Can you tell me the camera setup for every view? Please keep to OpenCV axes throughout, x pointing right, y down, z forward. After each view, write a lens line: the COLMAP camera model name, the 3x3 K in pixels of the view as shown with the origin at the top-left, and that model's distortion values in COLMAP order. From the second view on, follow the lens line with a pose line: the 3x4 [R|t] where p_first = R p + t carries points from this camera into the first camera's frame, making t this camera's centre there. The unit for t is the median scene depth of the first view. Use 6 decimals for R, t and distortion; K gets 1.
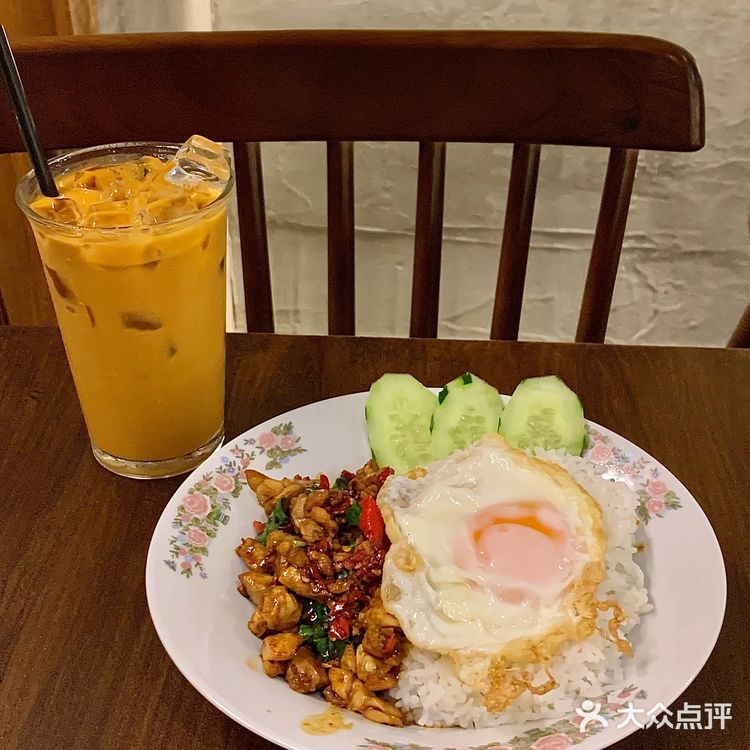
lens RADIAL K [[1246.1, 0, 375.0], [0, 1246.1, 375.0], [0, 0, 1]] dist [0.100554, -0.079152]
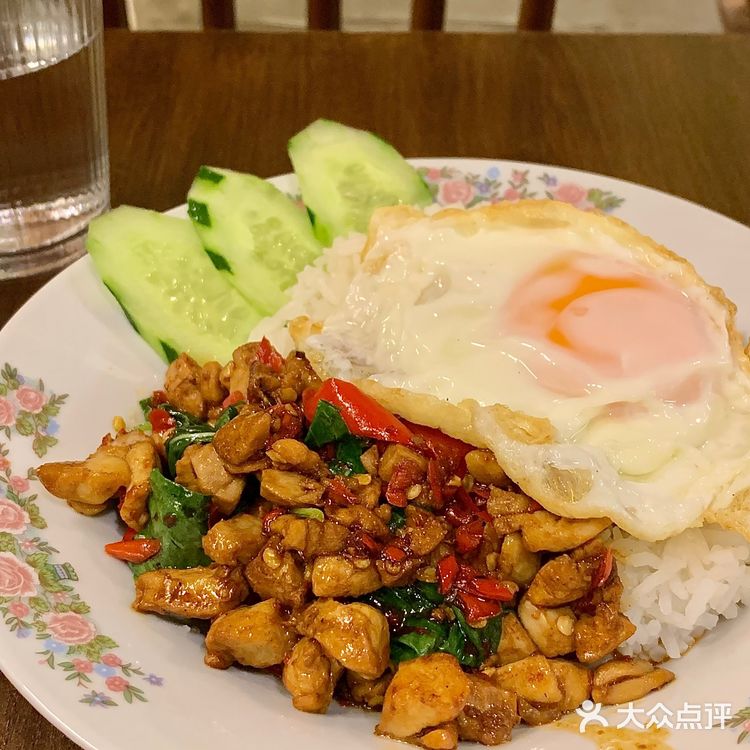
lens RADIAL K [[1246.1, 0, 375.0], [0, 1246.1, 375.0], [0, 0, 1]] dist [0.100554, -0.079152]
pose [[0.695598, -0.446711, 0.562666, -0.284538], [0.386901, 0.892839, 0.230533, -0.021968], [-0.605352, 0.057338, 0.793890, 0.534294]]
